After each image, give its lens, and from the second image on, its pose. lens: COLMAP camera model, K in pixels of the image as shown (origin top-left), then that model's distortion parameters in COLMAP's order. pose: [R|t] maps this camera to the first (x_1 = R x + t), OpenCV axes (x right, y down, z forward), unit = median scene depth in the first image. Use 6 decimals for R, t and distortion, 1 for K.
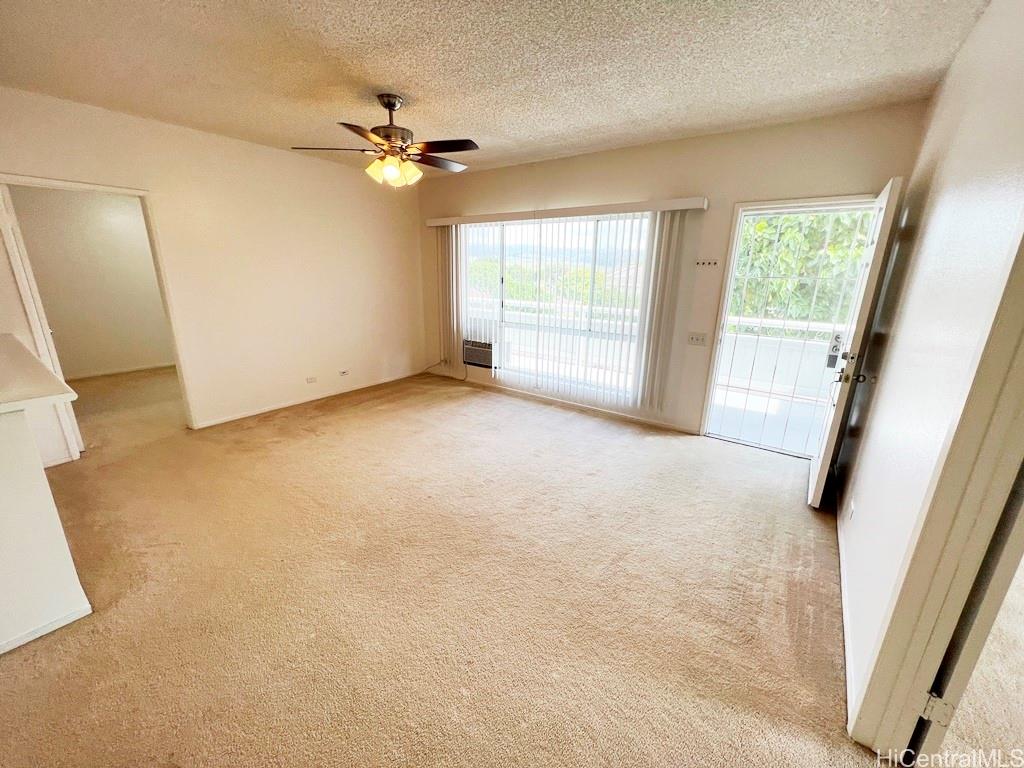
lens RADIAL K [[407.9, 0, 509.5], [0, 407.9, 382.4], [0, 0, 1]] dist [-0.002262, 0.000512]
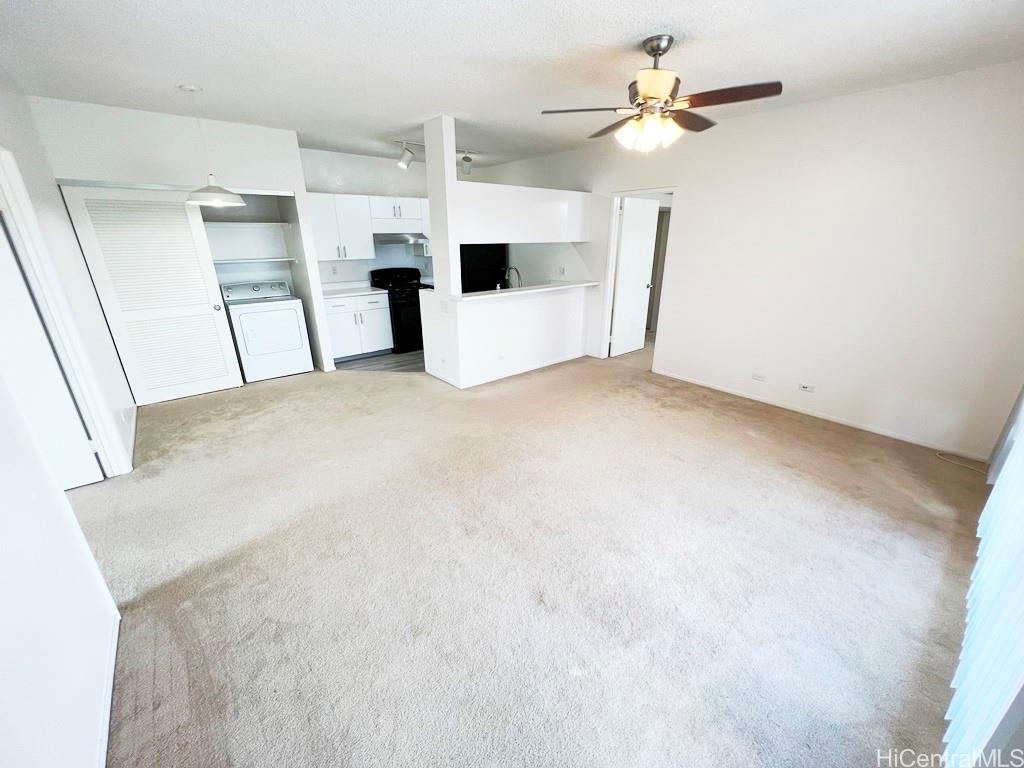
lens RADIAL K [[407.9, 0, 505.9], [0, 407.9, 384.4], [0, 0, 1]] dist [-0.002262, 0.000512]
pose [[-0.242666, 0.317845, -0.916563, 0.459961], [-0.264797, 0.887224, 0.377778, -0.183385], [0.933271, 0.334377, -0.131135, 0.626839]]
